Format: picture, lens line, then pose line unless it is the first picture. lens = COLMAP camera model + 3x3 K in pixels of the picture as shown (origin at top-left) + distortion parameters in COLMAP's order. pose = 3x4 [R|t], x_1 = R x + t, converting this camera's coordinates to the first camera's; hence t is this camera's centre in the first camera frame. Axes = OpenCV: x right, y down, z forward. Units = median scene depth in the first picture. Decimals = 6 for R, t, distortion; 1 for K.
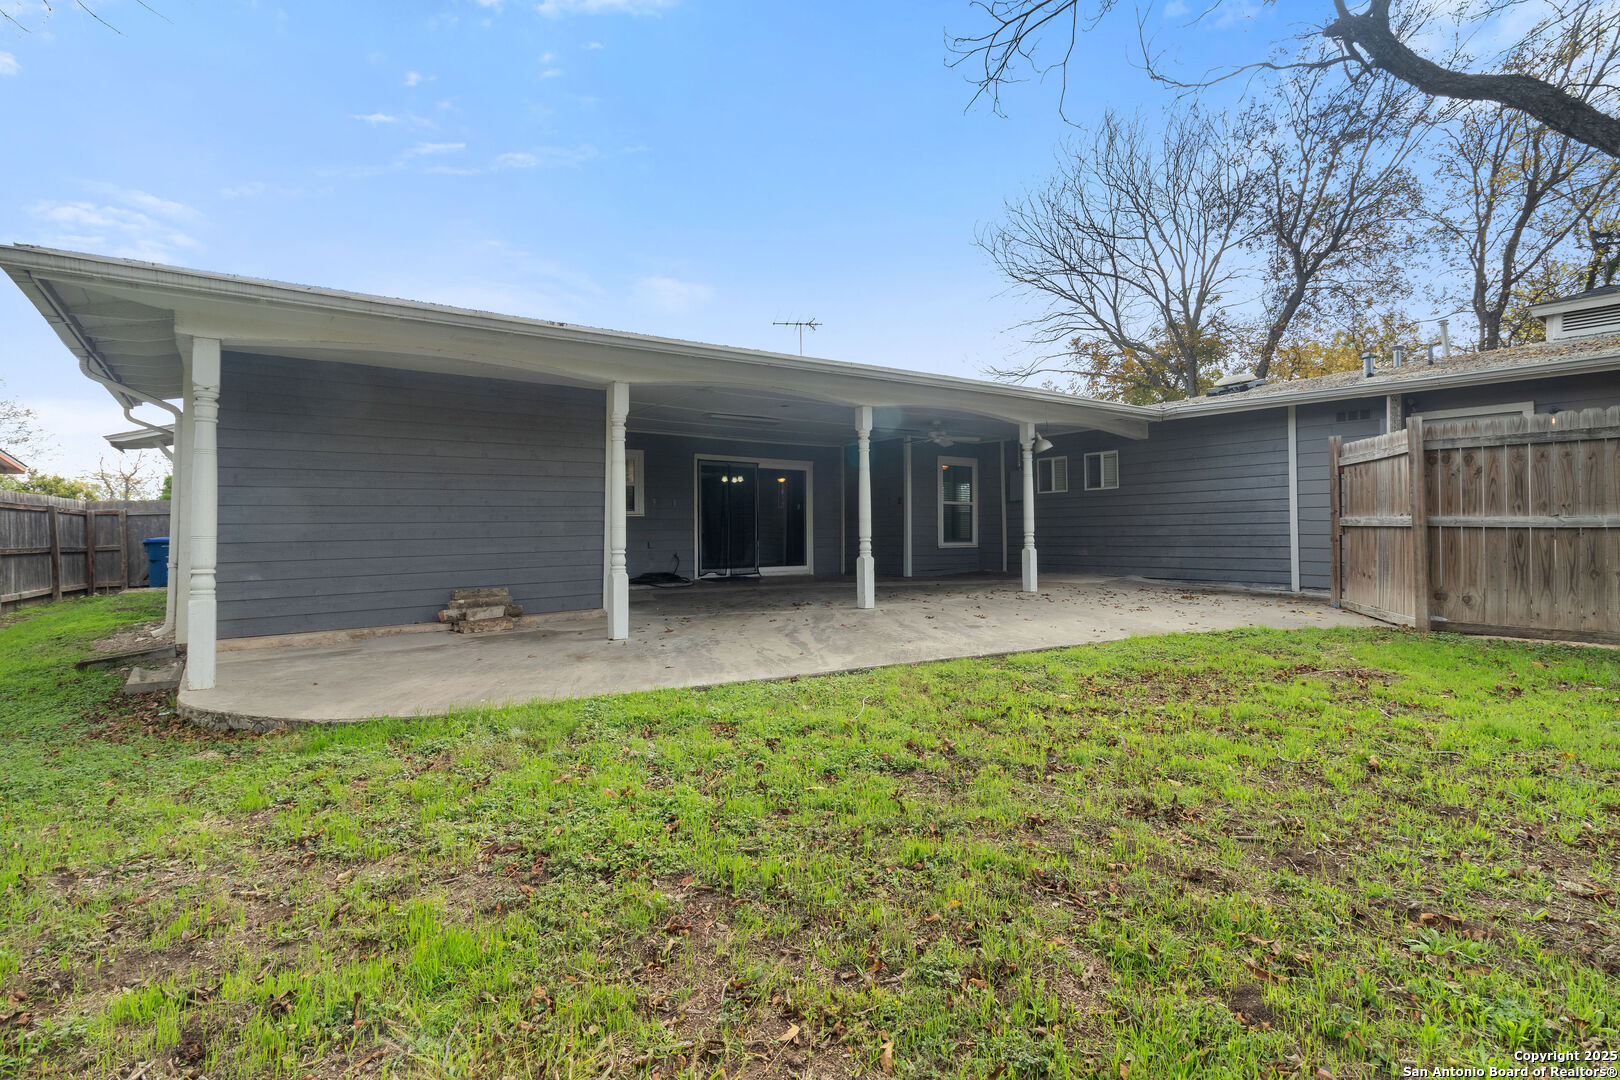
lens RADIAL K [[747.6, 0, 811.4], [0, 747.6, 532.9], [0, 0, 1]] dist [0.002583, 0.000039]
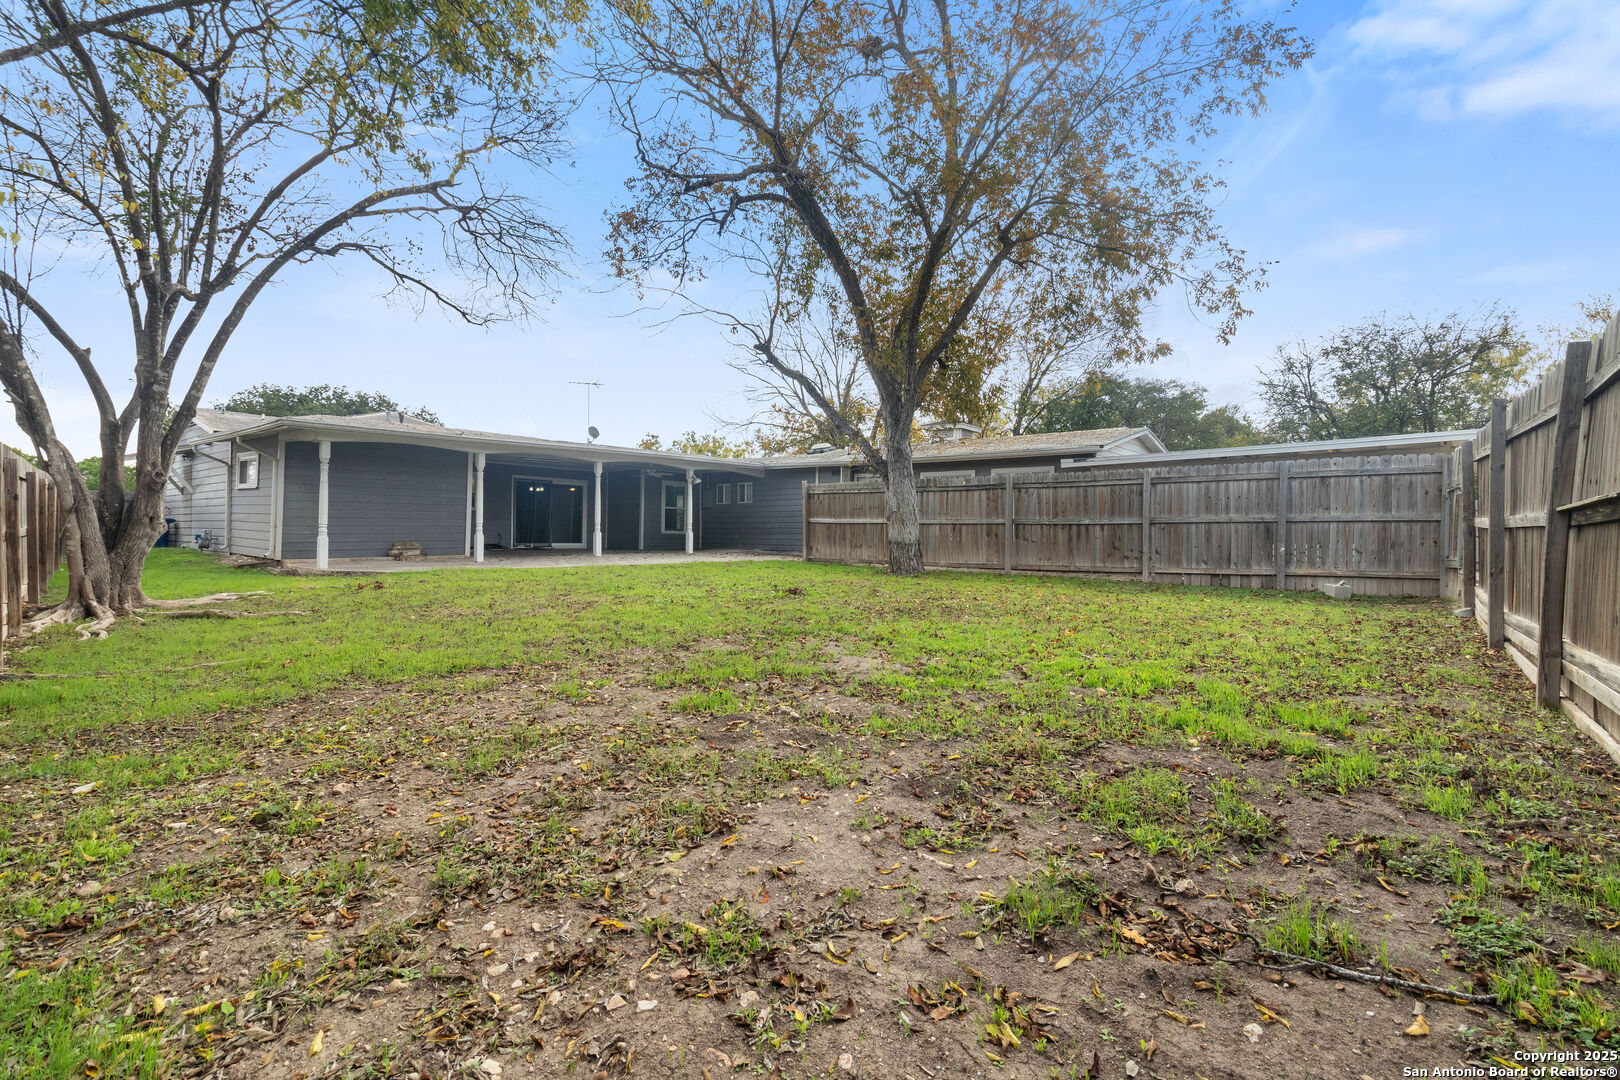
lens RADIAL K [[747.6, 0, 803.3], [0, 747.6, 544.0], [0, 0, 1]] dist [0.002583, 0.000039]
pose [[0.974028, 0.018982, 0.225630, 0.148957], [-0.021245, 0.999745, 0.007607, 0.034614], [-0.225428, -0.012203, 0.974183, -1.118342]]
